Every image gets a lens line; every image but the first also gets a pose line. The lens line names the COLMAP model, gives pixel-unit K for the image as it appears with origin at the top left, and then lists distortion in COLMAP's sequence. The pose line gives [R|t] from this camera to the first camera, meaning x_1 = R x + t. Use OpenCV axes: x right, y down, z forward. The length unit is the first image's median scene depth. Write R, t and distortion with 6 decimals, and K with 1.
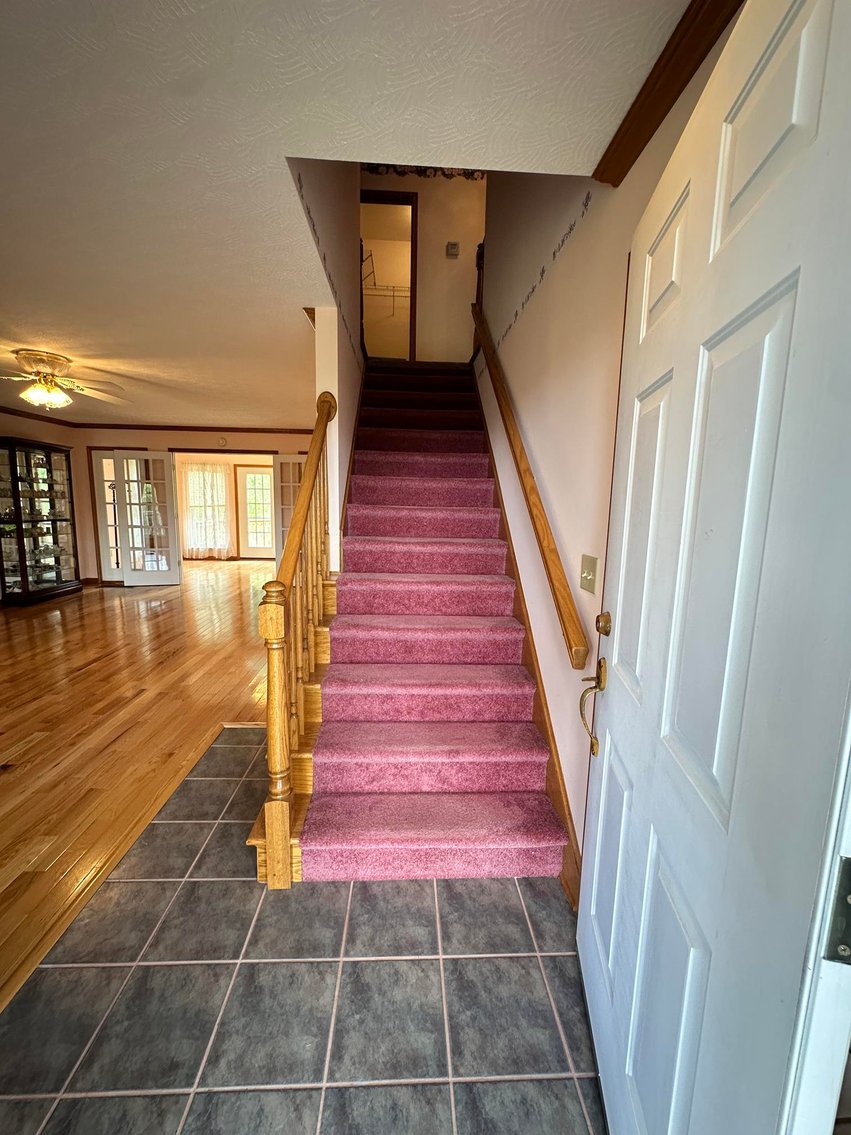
lens RADIAL K [[454.1, 0, 419.4], [0, 454.1, 567.8], [0, 0, 1]] dist [-0.016645, 0.003096]
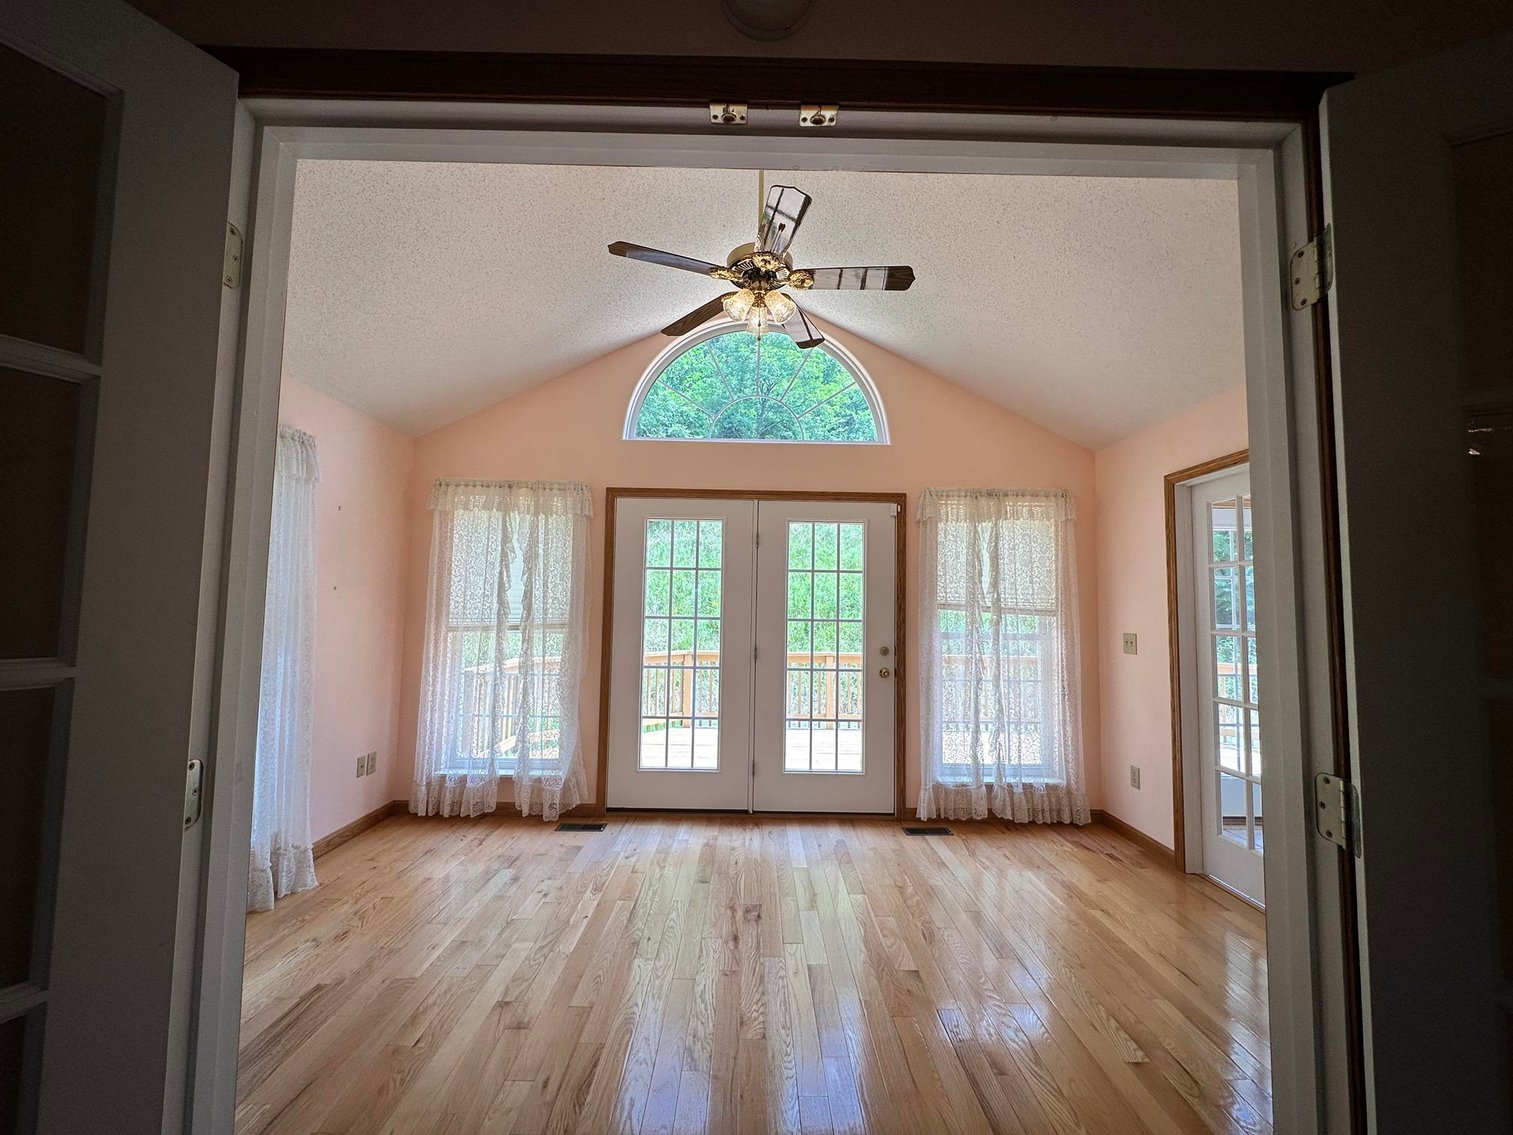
lens RADIAL K [[605.3, 0, 762.5], [0, 605.3, 569.9], [0, 0, 1]] dist [-0.016645, 0.003096]
pose [[0.999276, -0.009375, -0.036875, -0.291247], [0.001142, 0.976119, -0.217235, -0.088466], [0.038031, 0.217035, 0.975423, 0.620789]]
